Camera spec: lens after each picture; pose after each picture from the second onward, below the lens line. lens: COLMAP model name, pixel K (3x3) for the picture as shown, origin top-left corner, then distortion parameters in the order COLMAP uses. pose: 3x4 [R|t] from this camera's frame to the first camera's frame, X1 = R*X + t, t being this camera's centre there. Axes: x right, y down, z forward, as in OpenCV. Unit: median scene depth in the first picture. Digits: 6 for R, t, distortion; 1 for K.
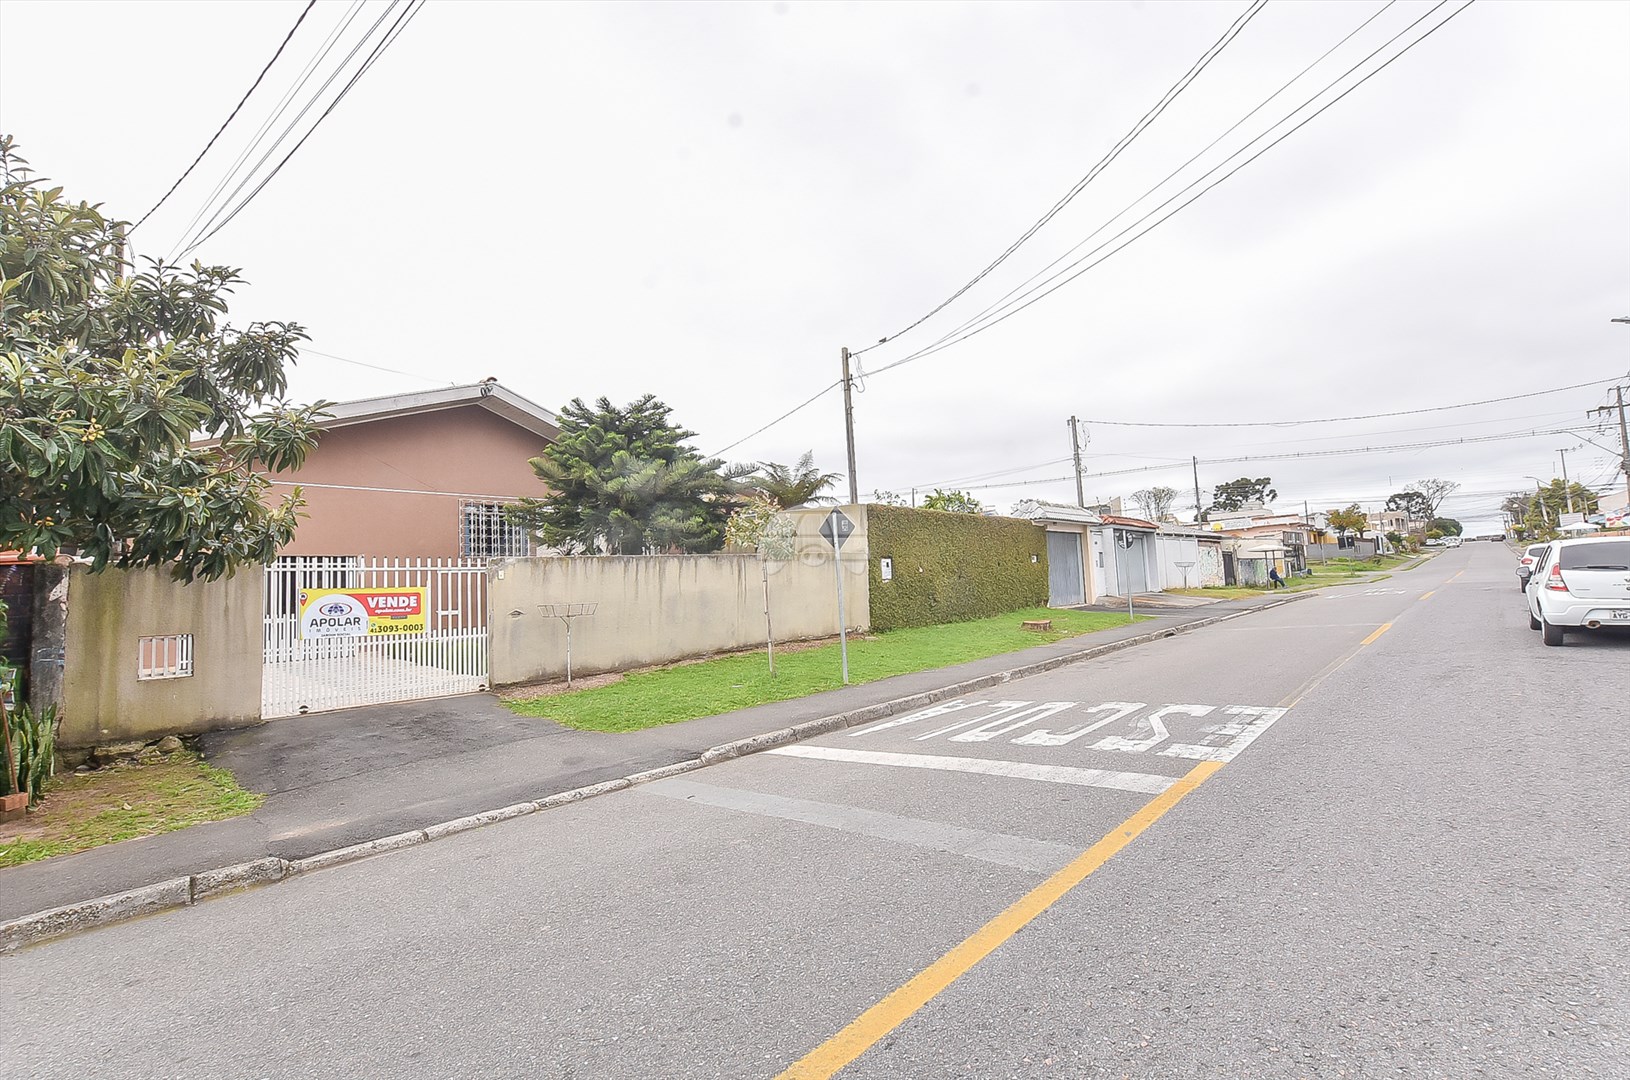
lens RADIAL K [[751.9, 0, 814.5], [0, 751.9, 531.9], [0, 0, 1]] dist [-0.037142, 0.006633]
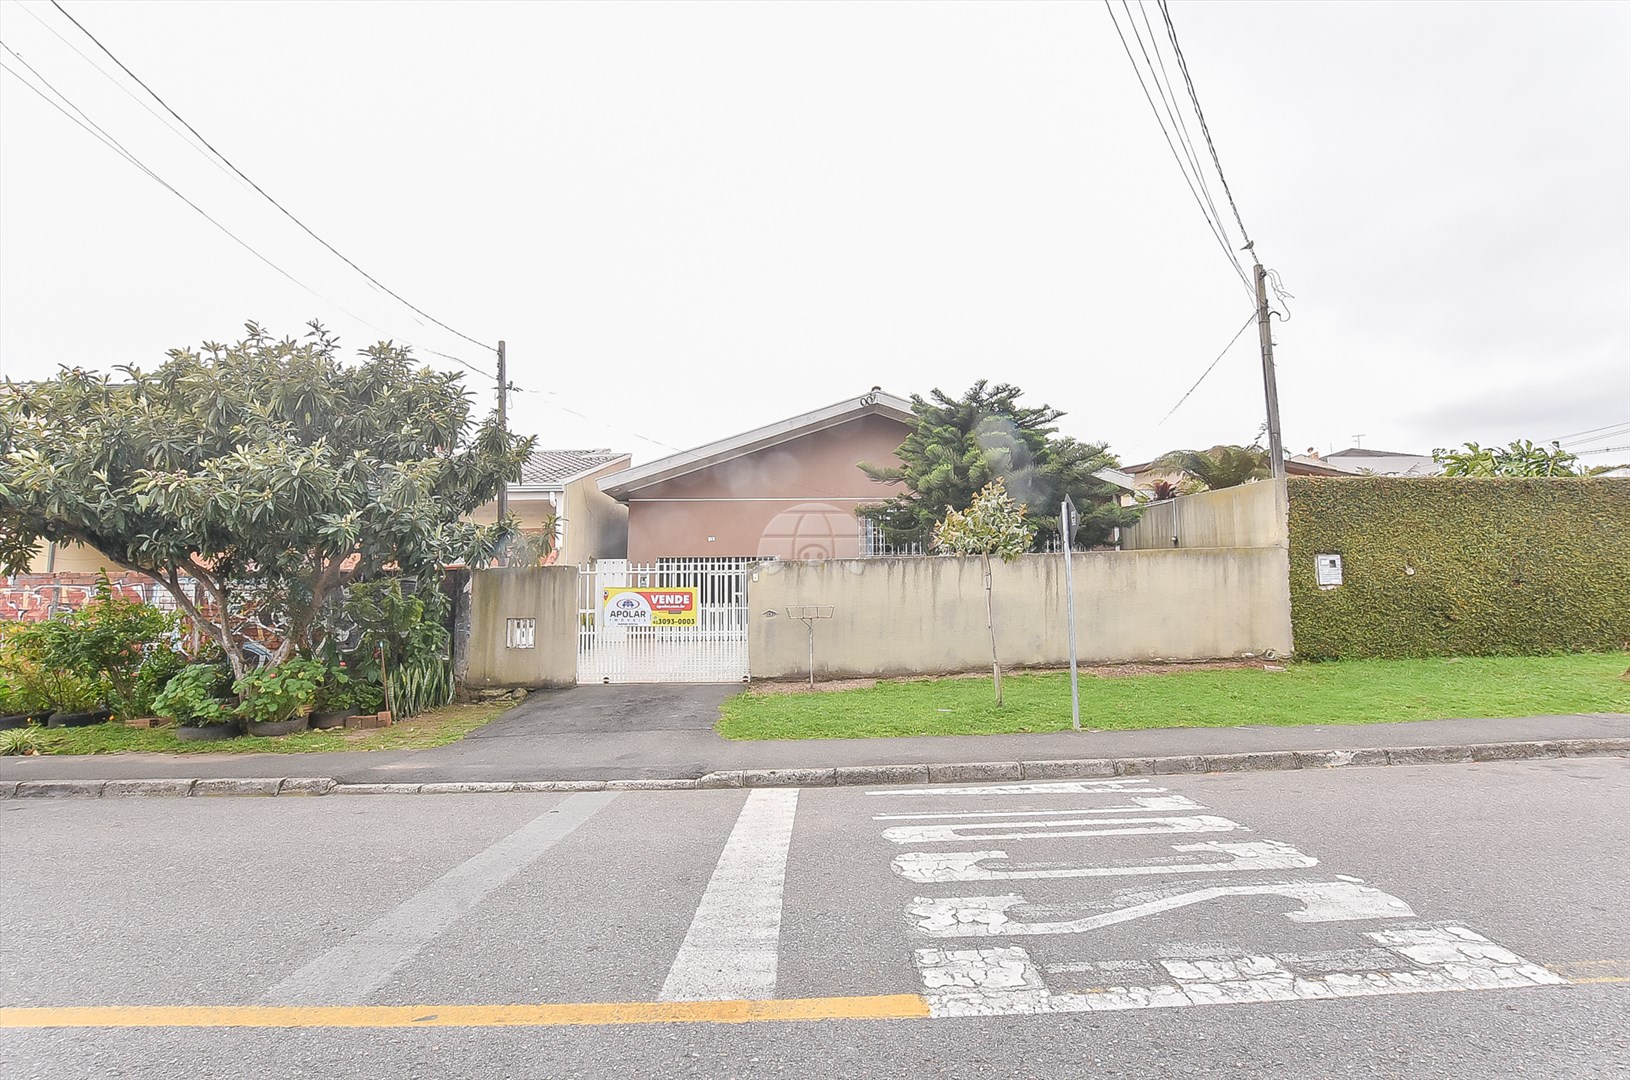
lens RADIAL K [[751.9, 0, 817.3], [0, 751.9, 533.5], [0, 0, 1]] dist [-0.037142, 0.006633]
pose [[0.678741, -0.025180, -0.733946, 0.448848], [0.038247, 0.999268, 0.001088, -0.004138], [0.733381, -0.028810, 0.679207, 0.322115]]
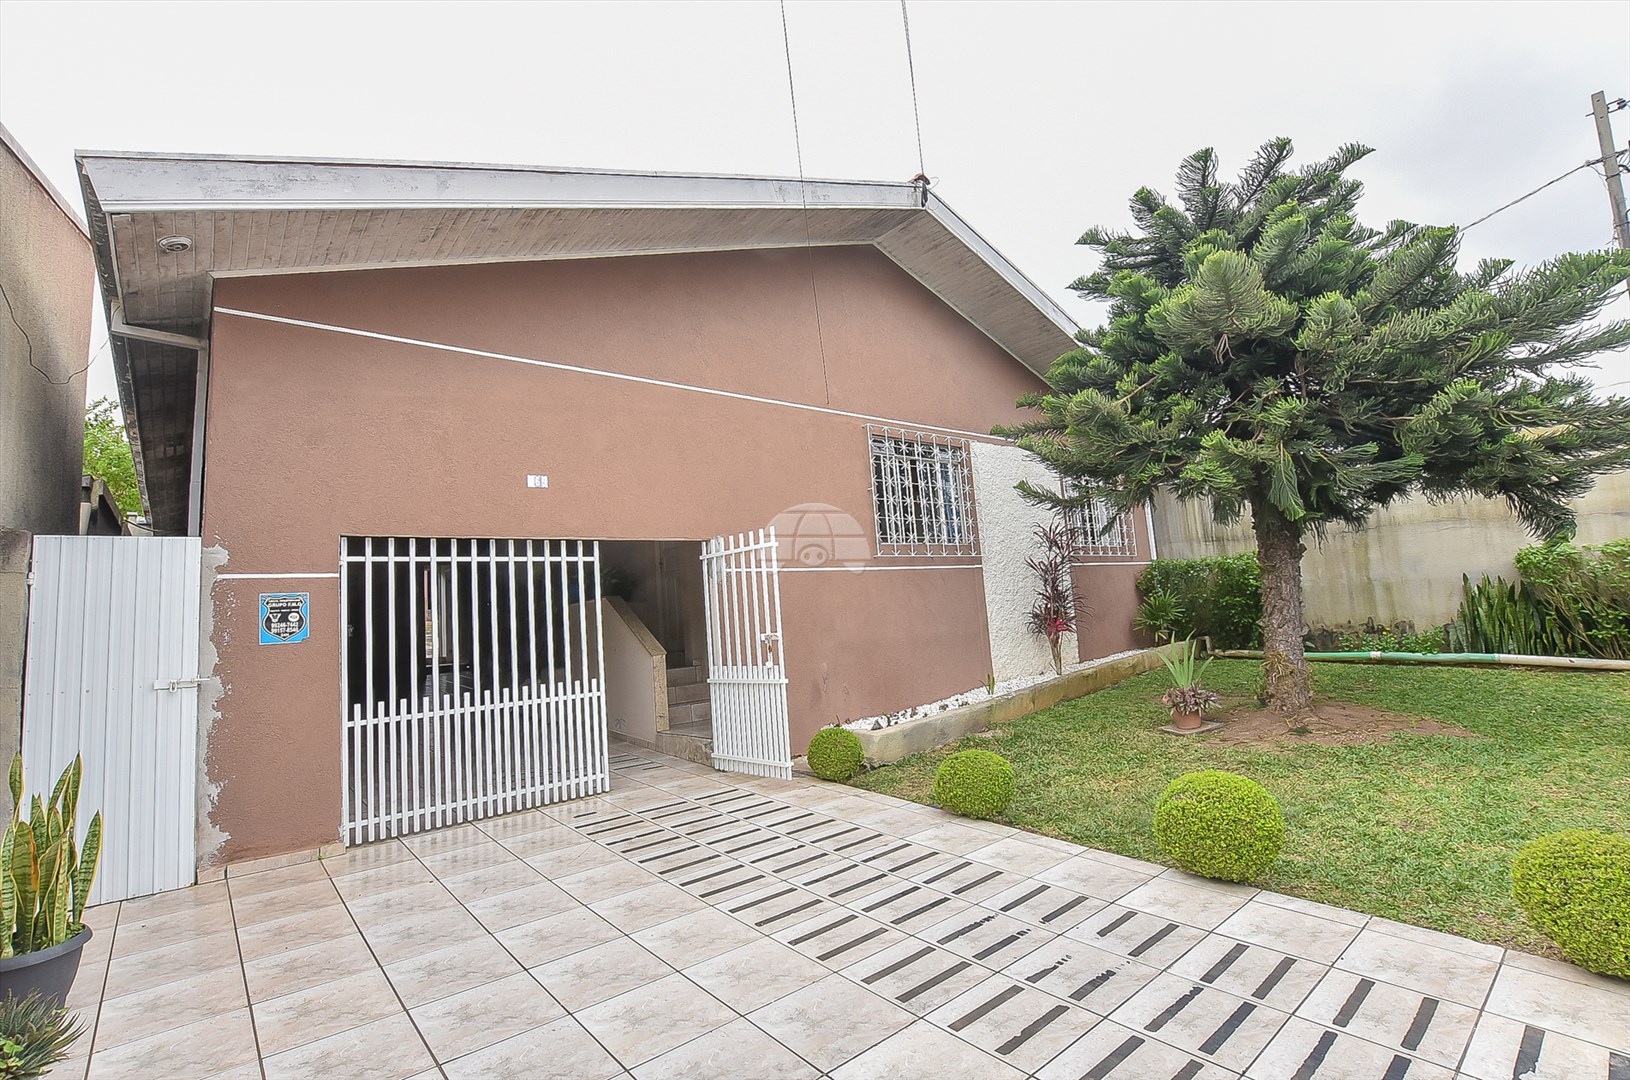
lens RADIAL K [[751.9, 0, 804.7], [0, 751.9, 536.0], [0, 0, 1]] dist [-0.037142, 0.006633]
pose [[0.991351, -0.041746, -0.124418, -0.710055], [0.037894, 0.998731, -0.033165, 0.064715], [0.125644, 0.028163, 0.991675, 0.794508]]
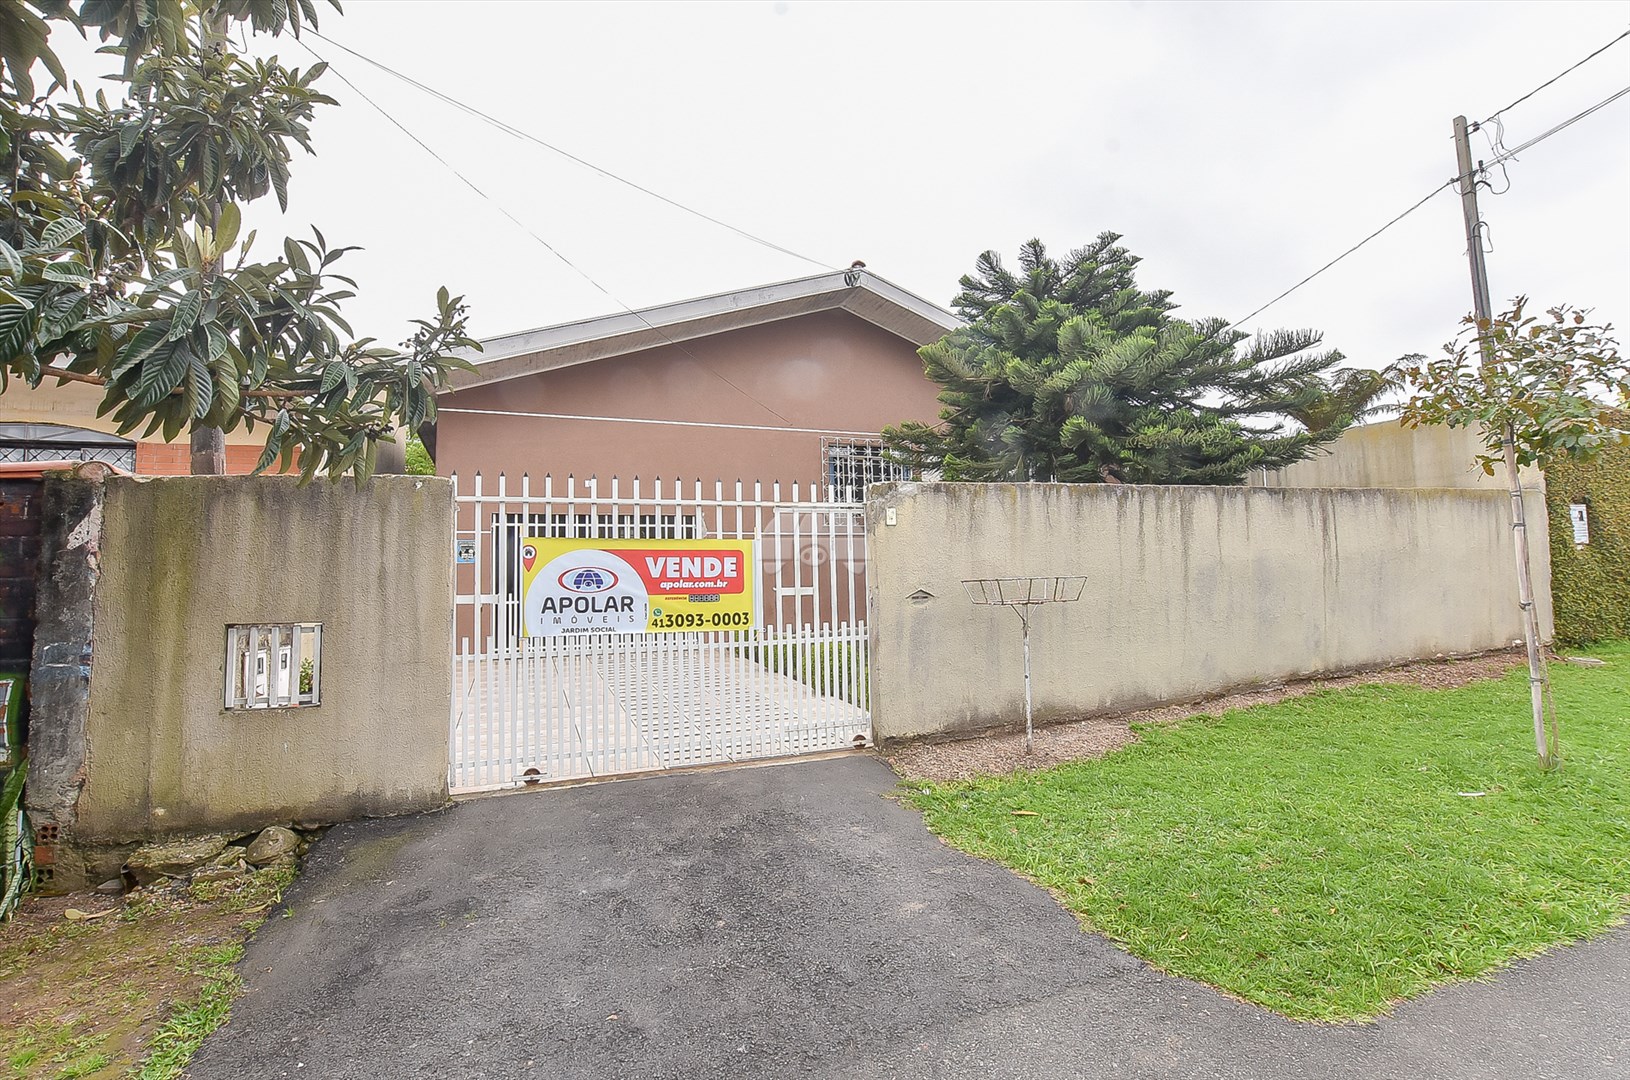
lens RADIAL K [[751.9, 0, 817.8], [0, 751.9, 530.9], [0, 0, 1]] dist [-0.037142, 0.006633]
pose [[0.895250, -0.015780, -0.445286, -0.241701], [0.022884, 0.999682, 0.010583, 0.060523], [0.444977, -0.019664, 0.895326, 0.533013]]
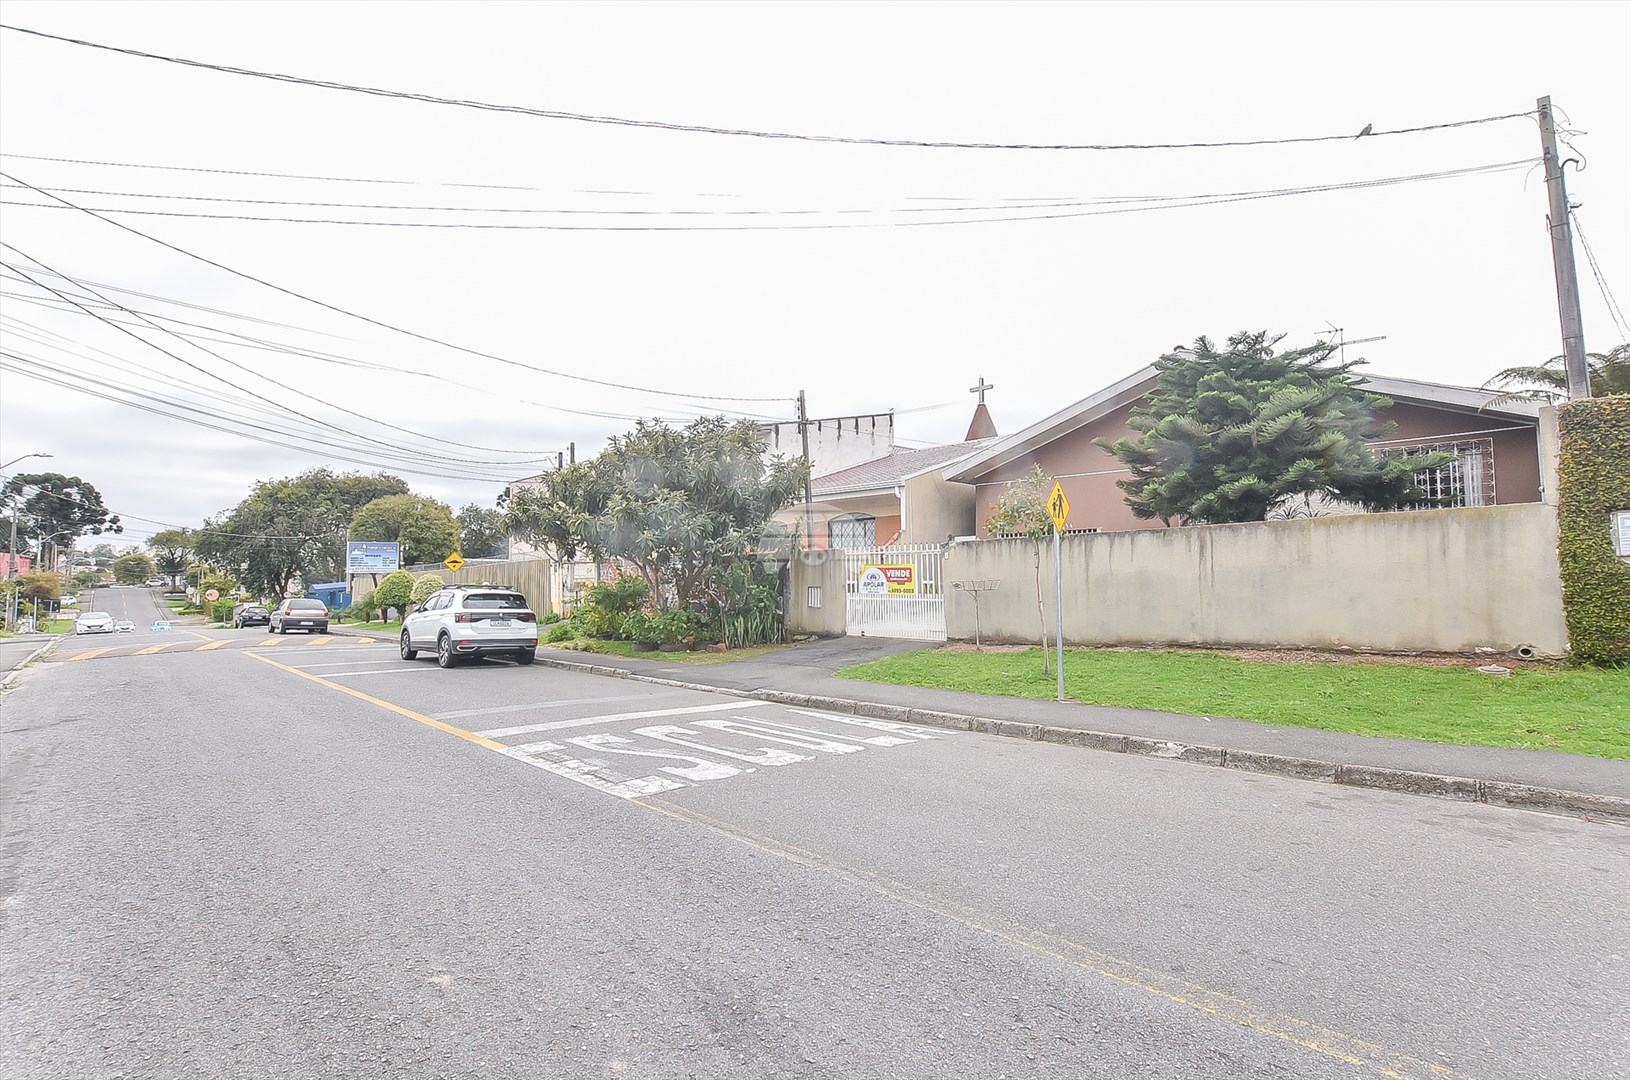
lens RADIAL K [[751.9, 0, 828.2], [0, 751.9, 536.3], [0, 0, 1]] dist [-0.037142, 0.006633]
pose [[-0.040829, 0.001910, -0.999164, 0.915517], [0.096551, 0.995326, -0.002042, 0.006095], [0.994490, -0.096554, -0.040823, 0.849432]]
